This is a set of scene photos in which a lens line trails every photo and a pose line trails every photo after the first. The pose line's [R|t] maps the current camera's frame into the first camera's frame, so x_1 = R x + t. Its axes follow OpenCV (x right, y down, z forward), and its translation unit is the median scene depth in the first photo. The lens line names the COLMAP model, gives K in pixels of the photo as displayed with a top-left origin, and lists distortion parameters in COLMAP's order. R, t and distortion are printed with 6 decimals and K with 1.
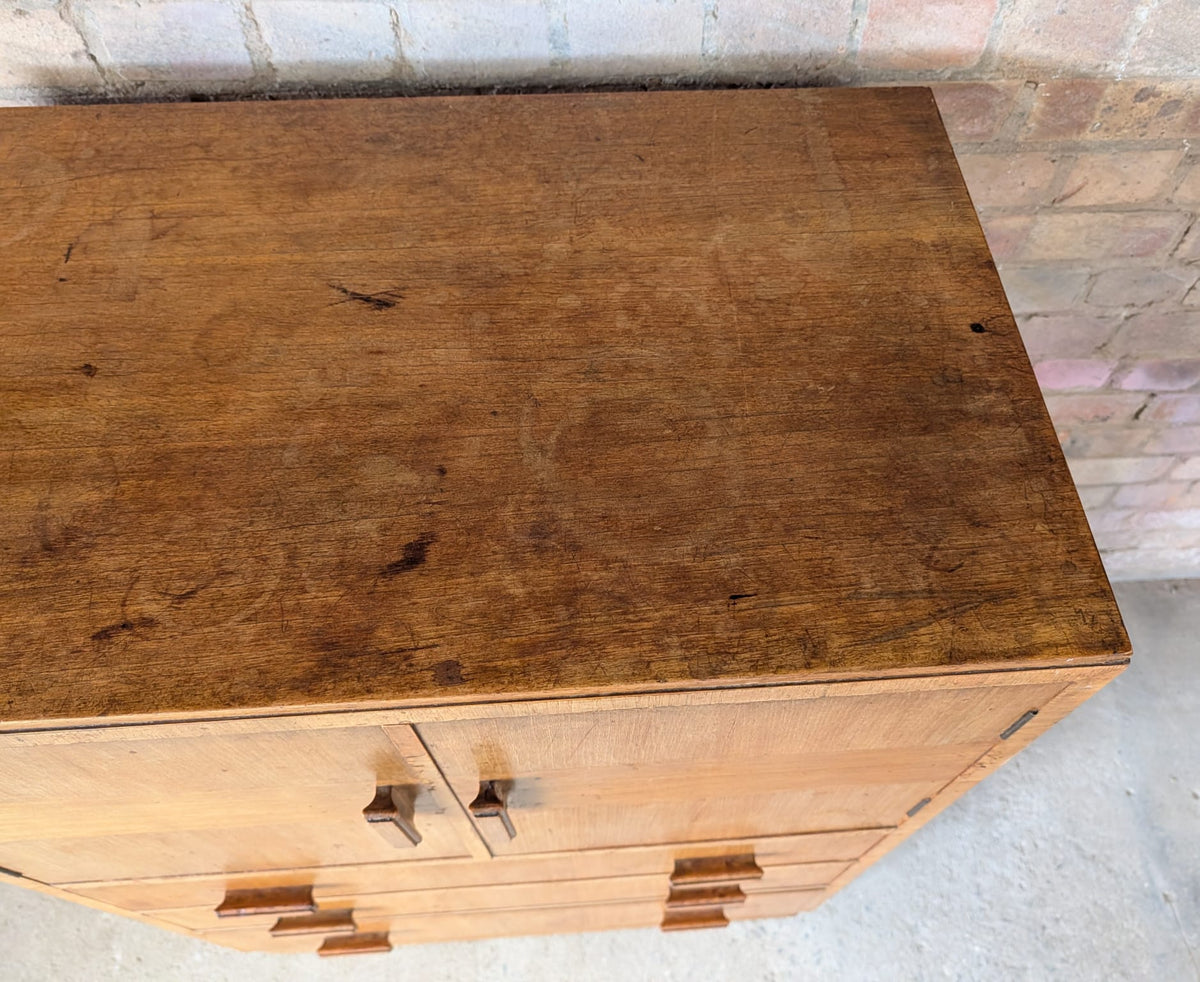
lens RADIAL K [[945.6, 0, 648.6], [0, 945.6, 466.7], [0, 0, 1]] dist [0.011089, -0.023490]
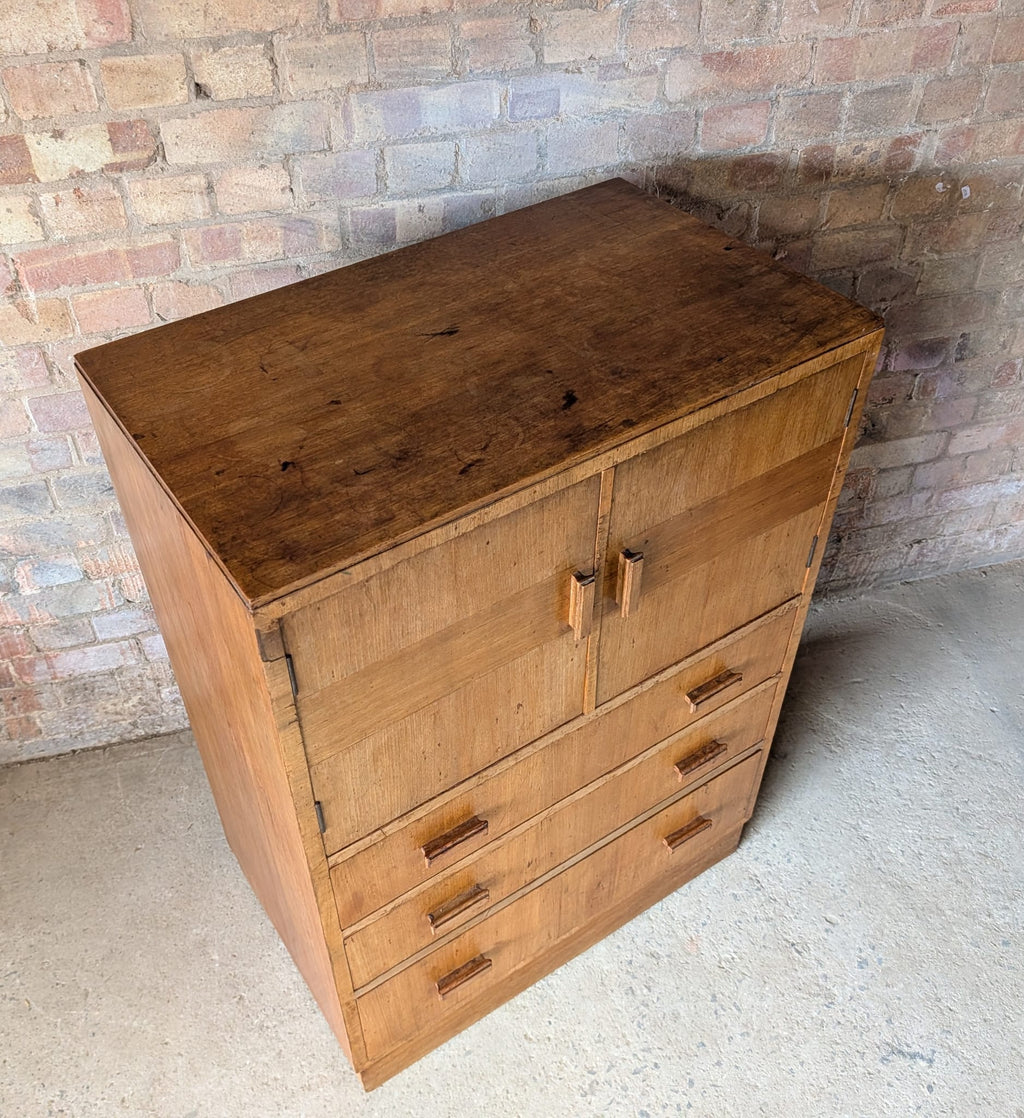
lens RADIAL K [[1069.6, 0, 449.3], [0, 1069.6, 546.1], [0, 0, 1]] dist [0.001957, 0.000000]
pose [[0.985057, -0.153844, 0.077430, -0.640376], [0.168701, 0.952415, -0.253862, 0.893752], [-0.034691, 0.263131, 0.964136, -0.909409]]
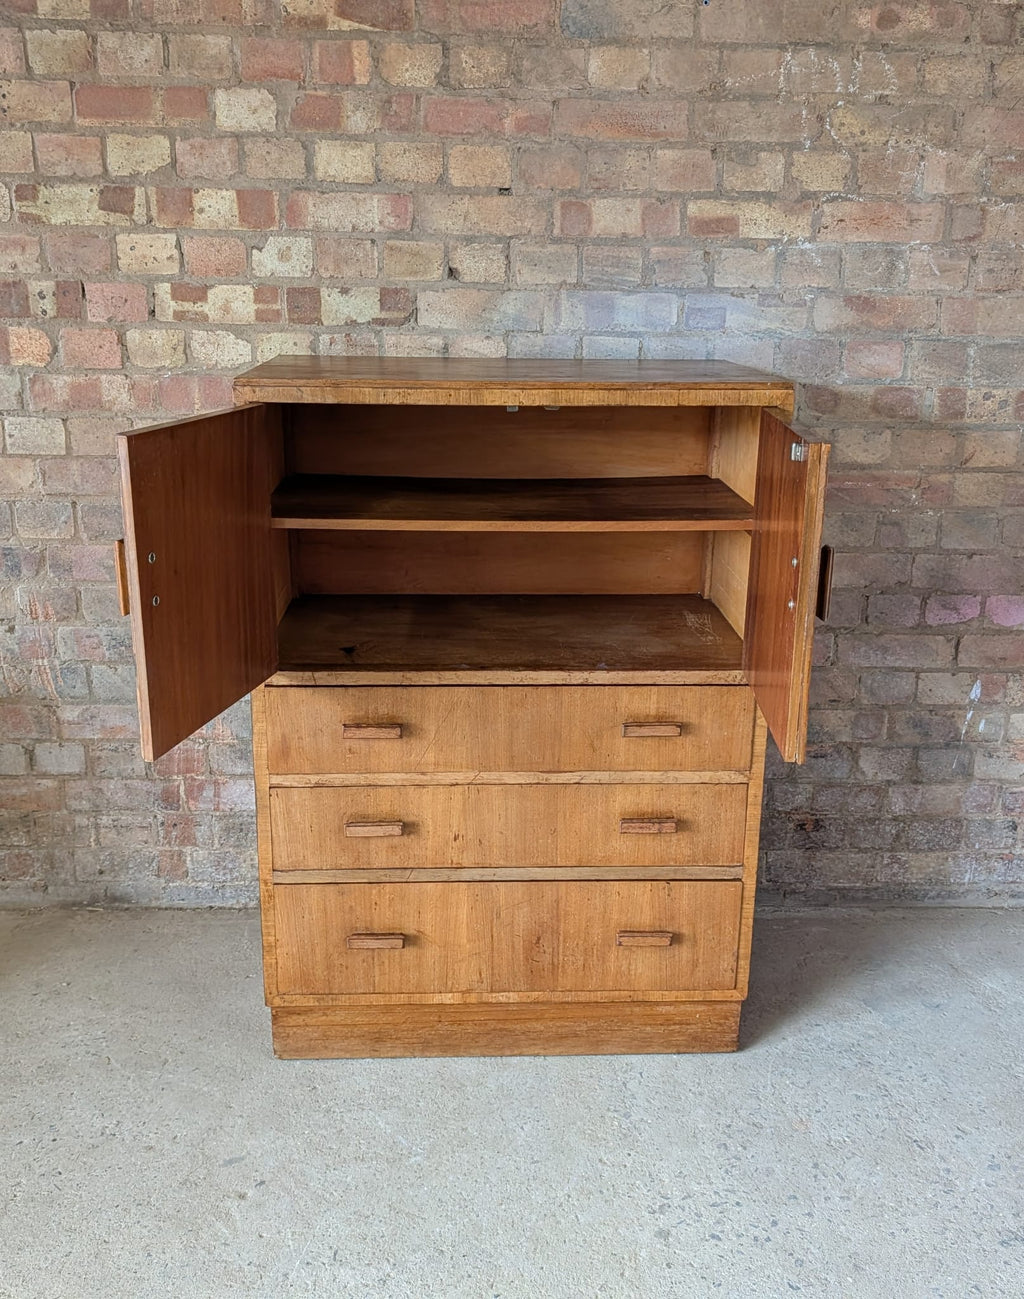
lens RADIAL K [[1238.5, 0, 519.3], [0, 1238.5, 656.6], [0, 0, 1]] dist [0.005326, 0.000000]
pose [[0.999140, -0.000464, -0.041463, -0.501828], [-0.026759, 0.756639, -0.653285, 2.389793], [0.031676, 0.653832, 0.755976, -0.921922]]
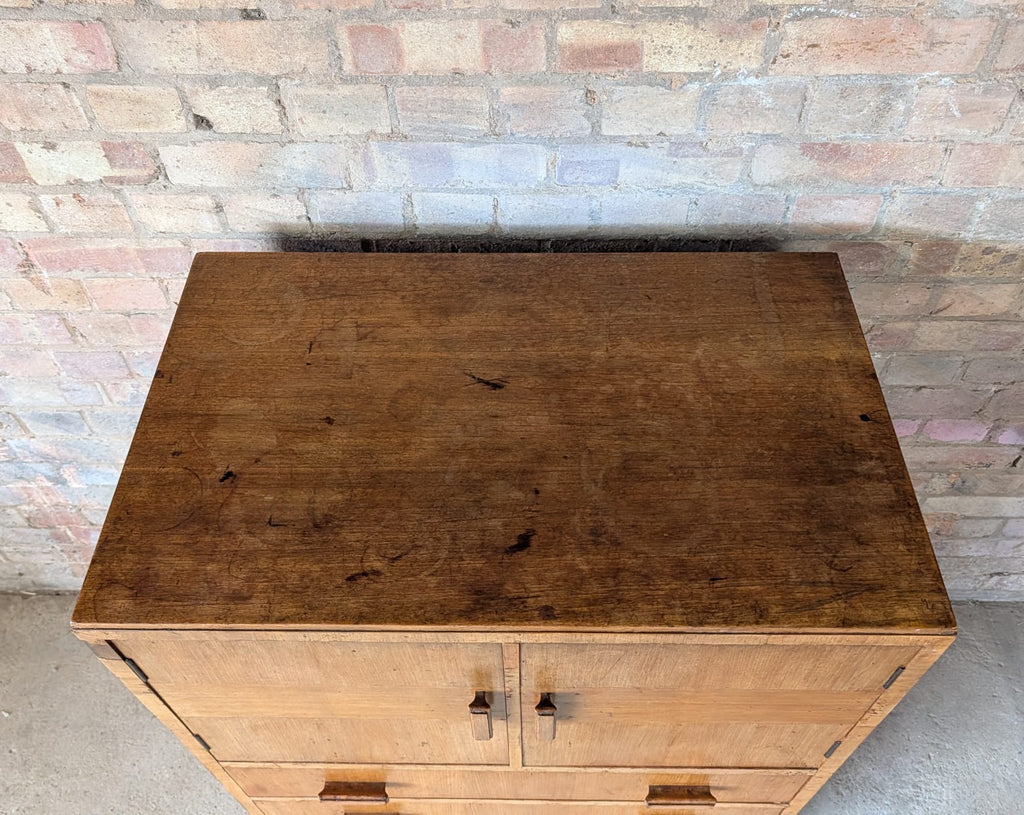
lens RADIAL K [[894.3, 0, 513.0], [0, 894.3, 321.1], [0, 0, 1]] dist [0.012041, -0.019772]
pose [[0.995499, 0.037116, -0.087202, -0.112022], [-0.050774, 0.985803, -0.160043, -0.033102], [0.080024, 0.163750, 0.983251, -0.532673]]
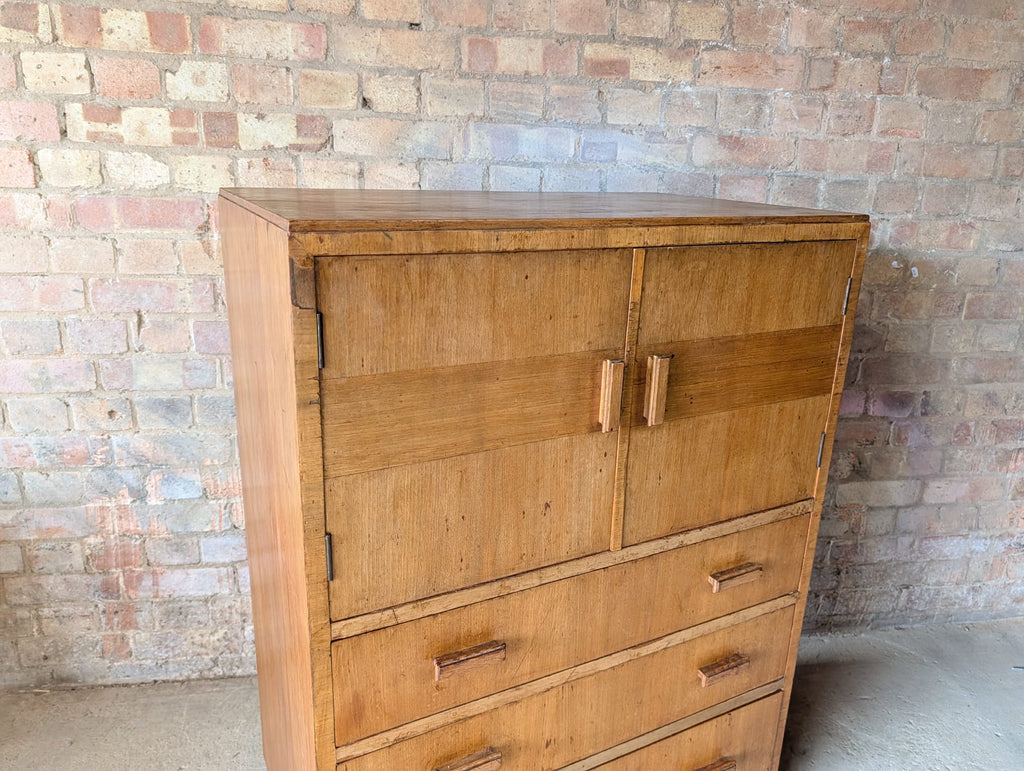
lens RADIAL K [[739.6, 0, 522.7], [0, 739.6, 376.9], [0, 0, 1]] dist [-0.000198, -0.002144]
pose [[0.996053, -0.015378, 0.087416, -0.573447], [0.068571, 0.758664, -0.647863, 1.406255], [-0.056356, 0.651300, 0.756725, -0.179785]]
